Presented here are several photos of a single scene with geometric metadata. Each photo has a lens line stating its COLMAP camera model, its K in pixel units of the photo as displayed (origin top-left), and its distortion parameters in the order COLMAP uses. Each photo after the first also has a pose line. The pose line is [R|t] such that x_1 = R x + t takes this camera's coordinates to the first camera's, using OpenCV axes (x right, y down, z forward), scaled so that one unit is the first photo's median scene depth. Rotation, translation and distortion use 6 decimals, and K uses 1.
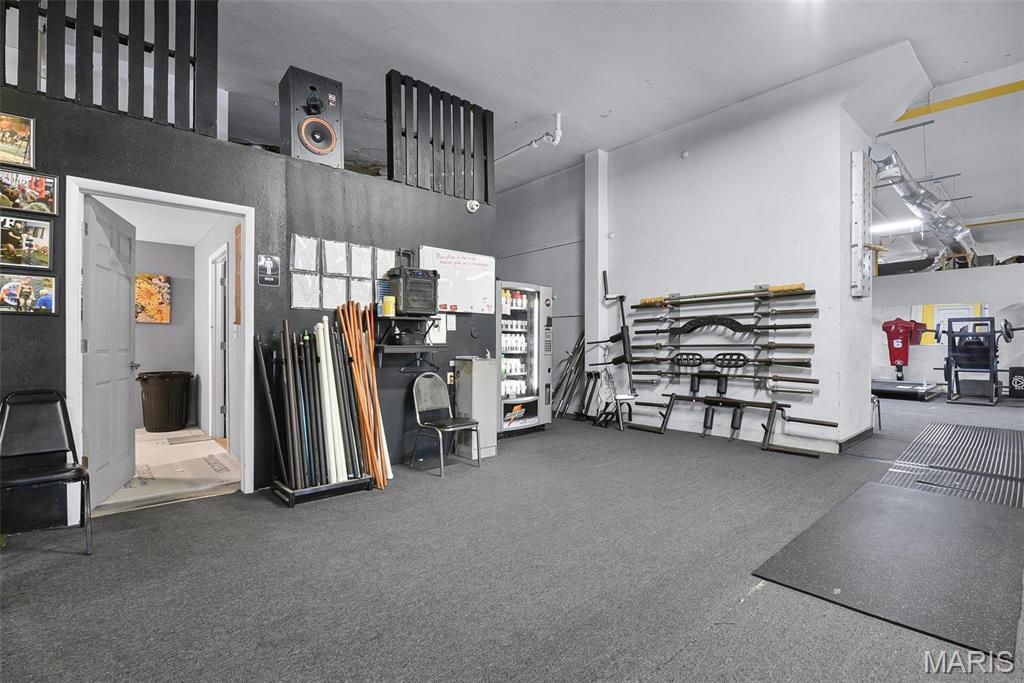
lens RADIAL K [[465.6, 0, 510.3], [0, 465.6, 342.7], [0, 0, 1]] dist [-0.000908, -0.000335]
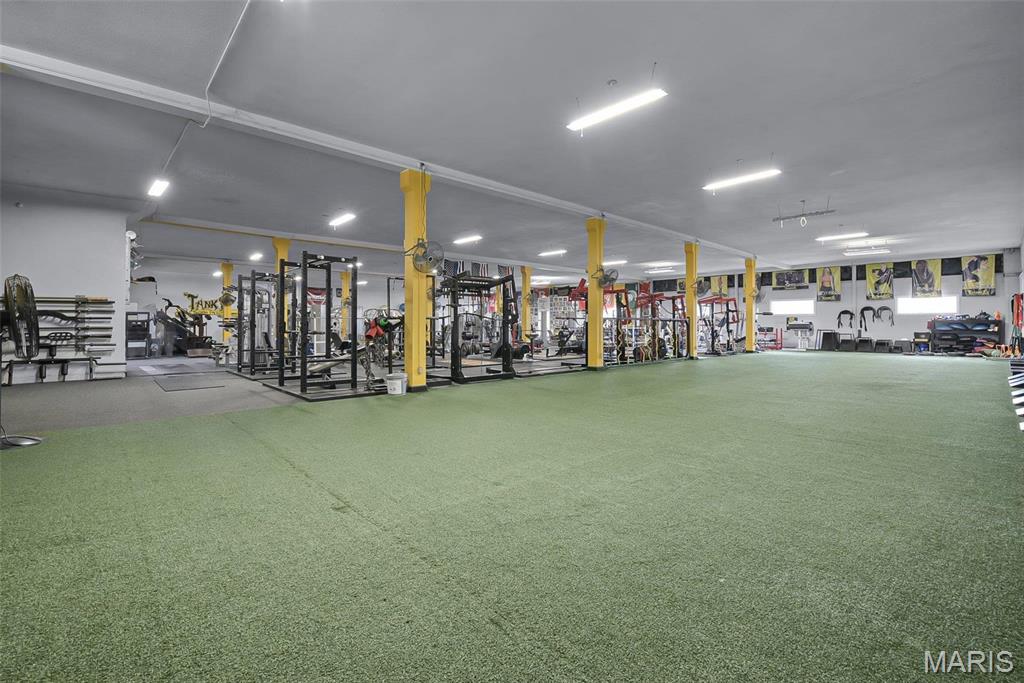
lens RADIAL K [[456.8, 0, 509.3], [0, 456.8, 331.8], [0, 0, 1]] dist [-0.025048, -0.000603]
pose [[0.001047, -0.016446, 0.999864, -1.172727], [-0.001484, 0.999864, 0.016447, -0.009466], [-0.999998, -0.001501, 0.001023, -0.675793]]
